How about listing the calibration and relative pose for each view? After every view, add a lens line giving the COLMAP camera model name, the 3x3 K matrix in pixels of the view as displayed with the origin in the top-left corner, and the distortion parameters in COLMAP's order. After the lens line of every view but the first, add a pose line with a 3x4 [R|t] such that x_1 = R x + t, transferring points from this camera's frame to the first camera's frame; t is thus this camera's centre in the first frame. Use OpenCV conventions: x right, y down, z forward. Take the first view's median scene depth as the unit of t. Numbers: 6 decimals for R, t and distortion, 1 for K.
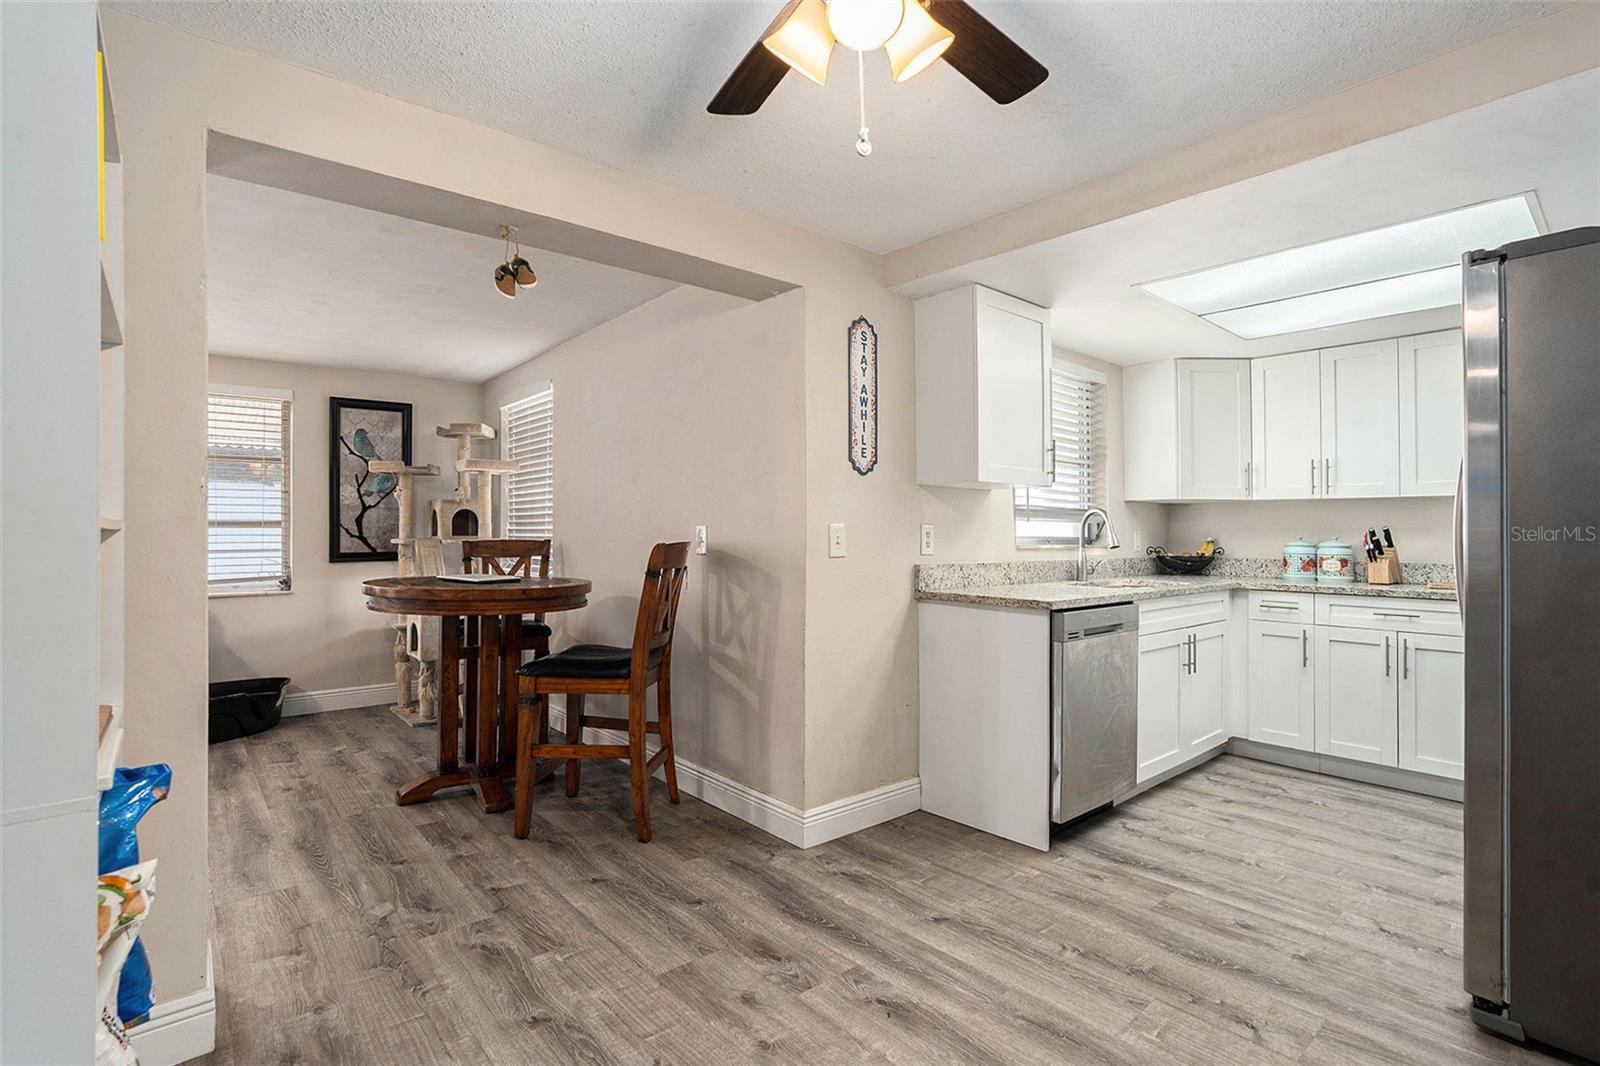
lens RADIAL K [[747.4, 0, 810.7], [0, 747.4, 540.0], [0, 0, 1]] dist [-0.024957, 0.000410]
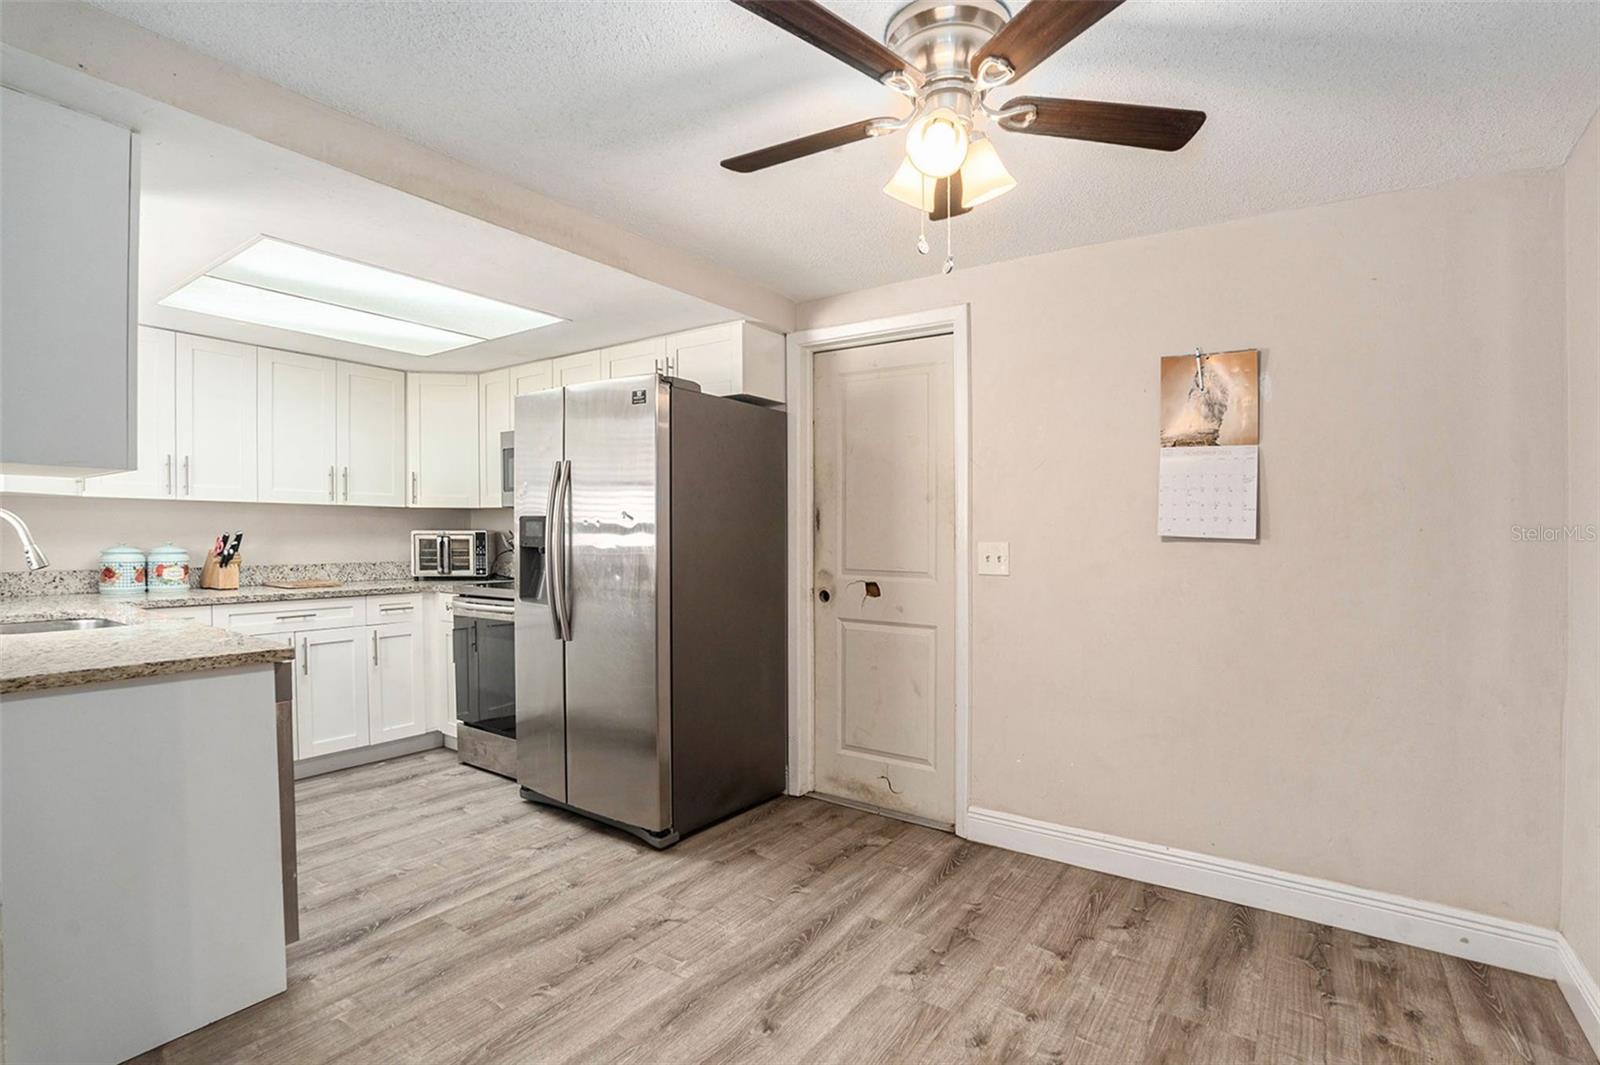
lens RADIAL K [[769.2, 0, 769.1], [0, 769.2, 533.5], [0, 0, 1]] dist [-0.025465, 0.000496]
pose [[-0.192705, -0.013507, 0.981164, -0.462990], [-0.000067, 0.999905, 0.013751, -0.036676], [-0.981257, 0.002584, -0.192688, 0.628715]]
